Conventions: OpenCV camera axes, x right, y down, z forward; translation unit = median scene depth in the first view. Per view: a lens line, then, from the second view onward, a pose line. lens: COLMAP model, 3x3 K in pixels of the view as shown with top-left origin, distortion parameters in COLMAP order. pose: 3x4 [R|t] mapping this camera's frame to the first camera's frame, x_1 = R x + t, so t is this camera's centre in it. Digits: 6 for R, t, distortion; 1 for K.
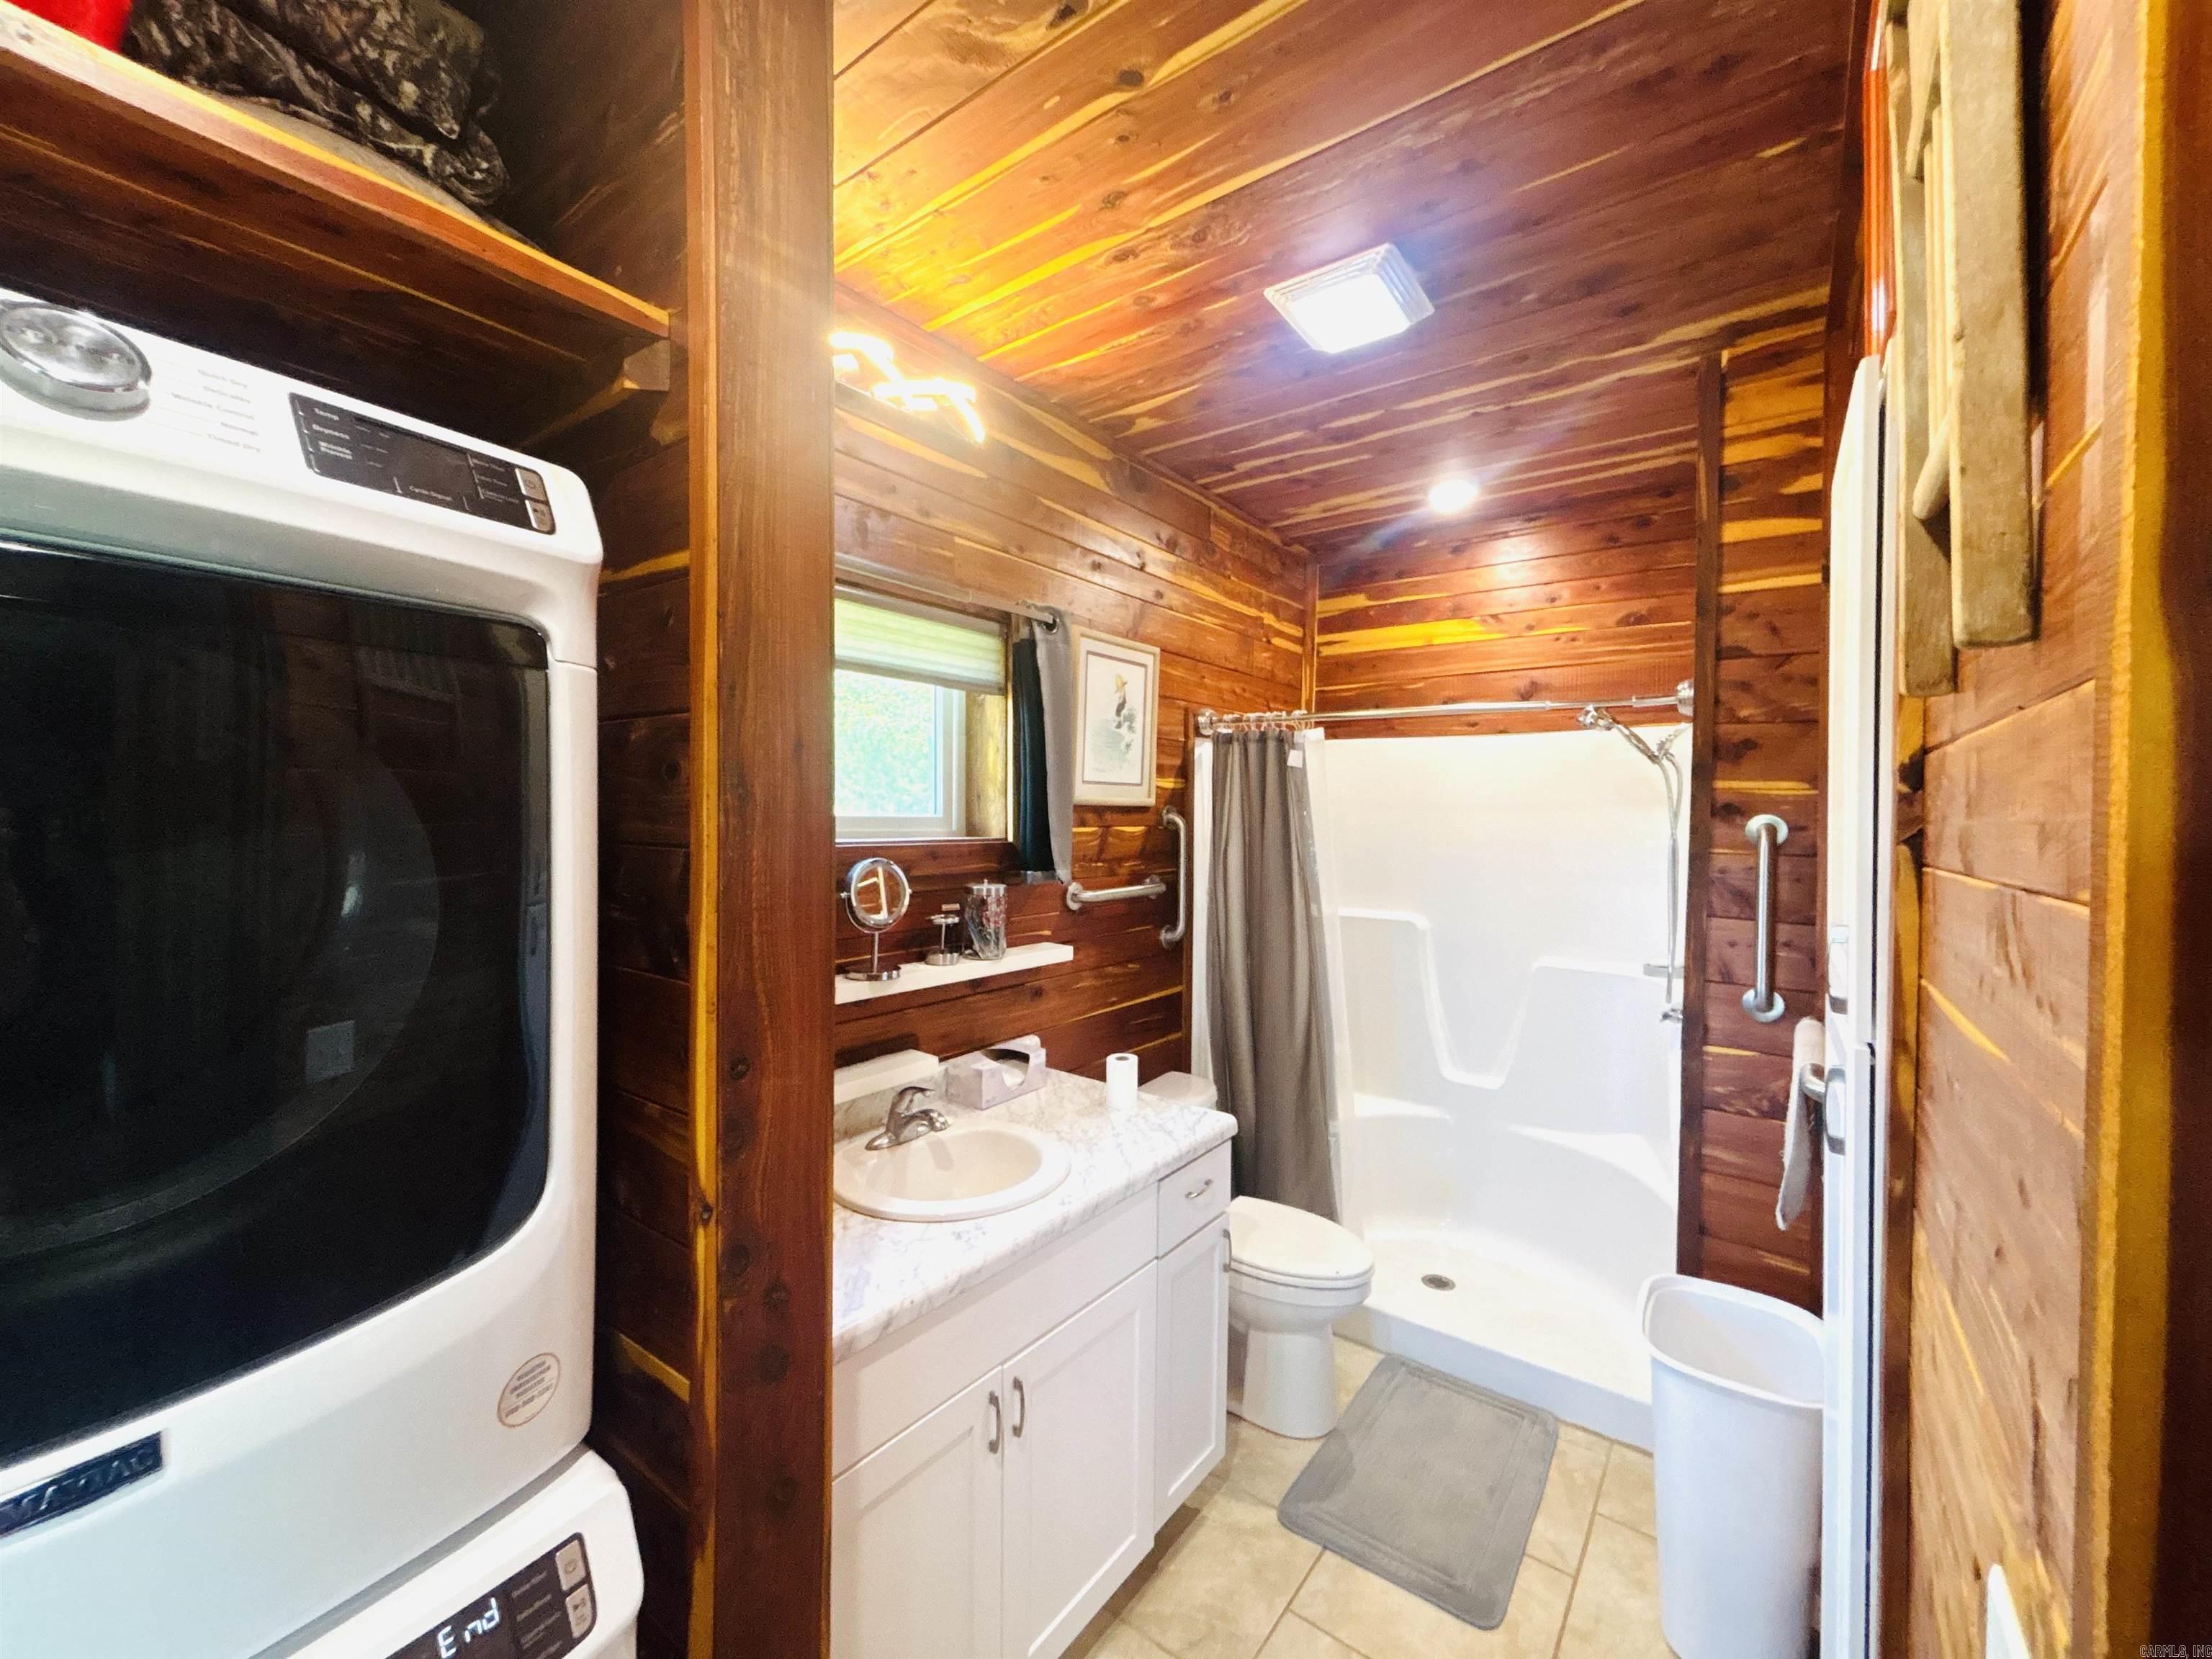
lens RADIAL K [[892.7, 0, 1101.5], [0, 892.7, 828.7], [0, 0, 1]] dist [0.001781, -0.000121]
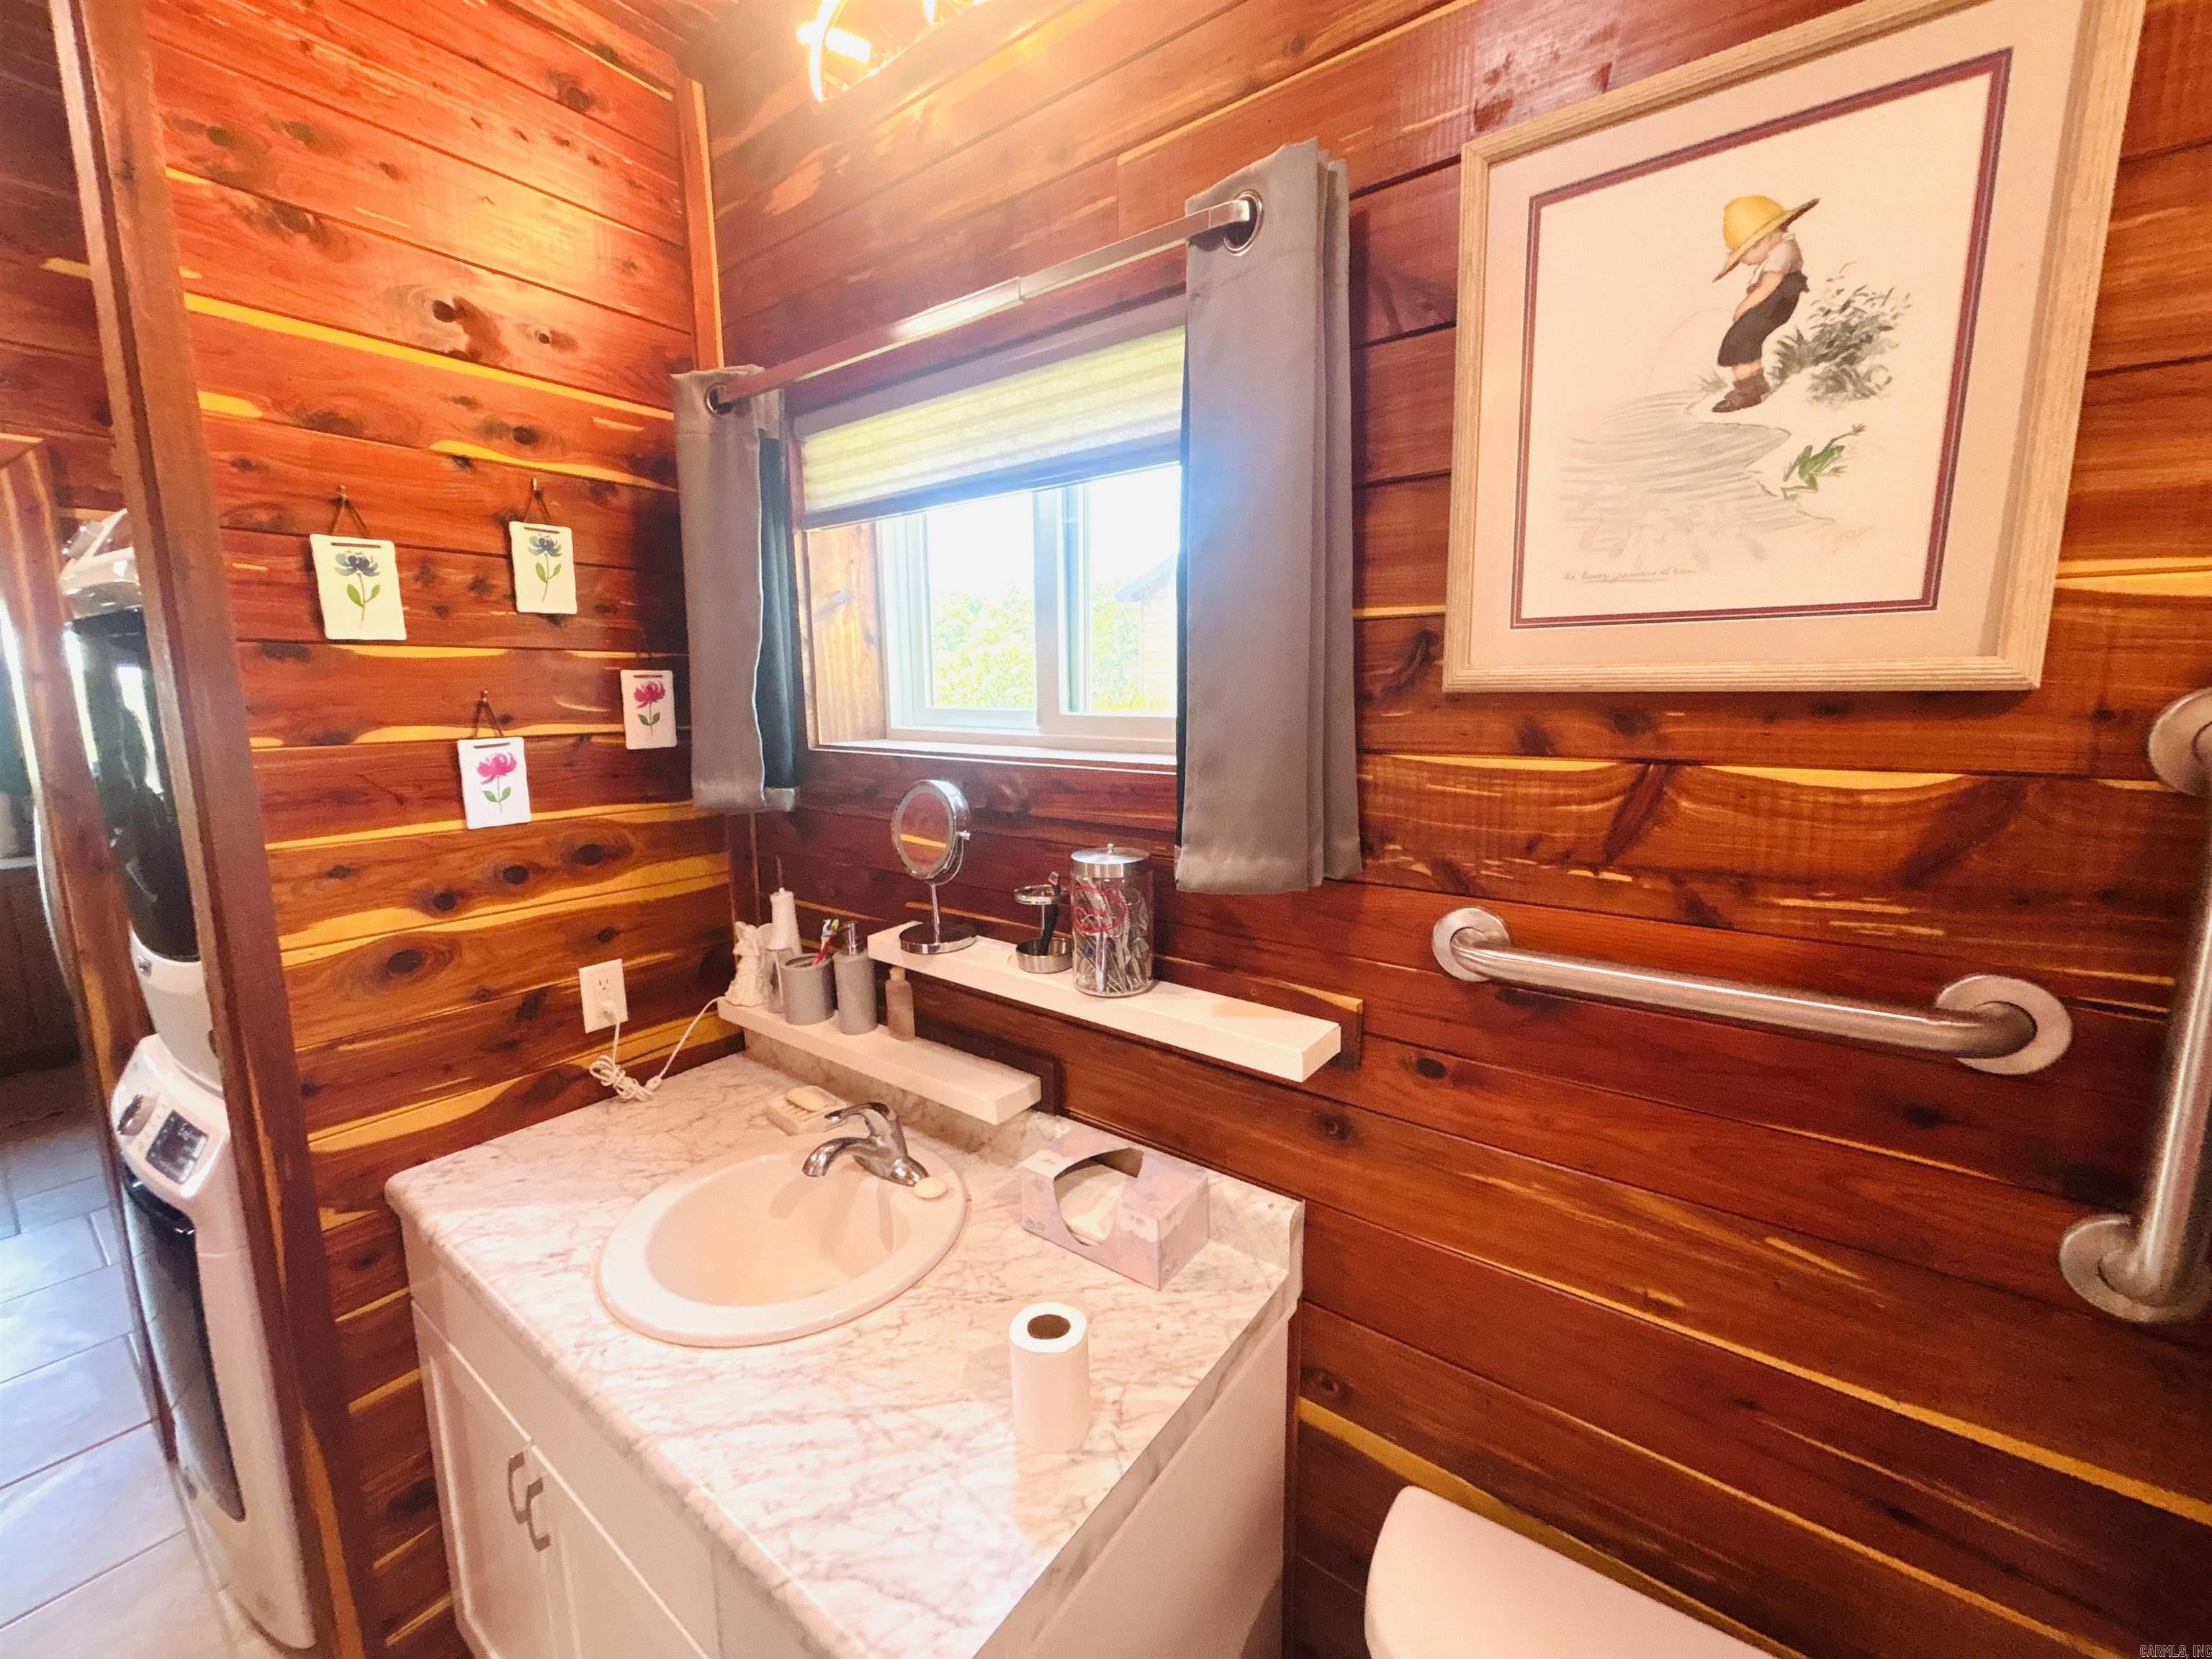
lens RADIAL K [[892.7, 0, 1101.5], [0, 892.7, 828.7], [0, 0, 1]] dist [0.001781, -0.000121]
pose [[-0.001344, 0.146810, -0.989164, 0.331256], [-0.008542, 0.989127, 0.146816, -0.023969], [0.999963, 0.008646, -0.000075, 0.854189]]
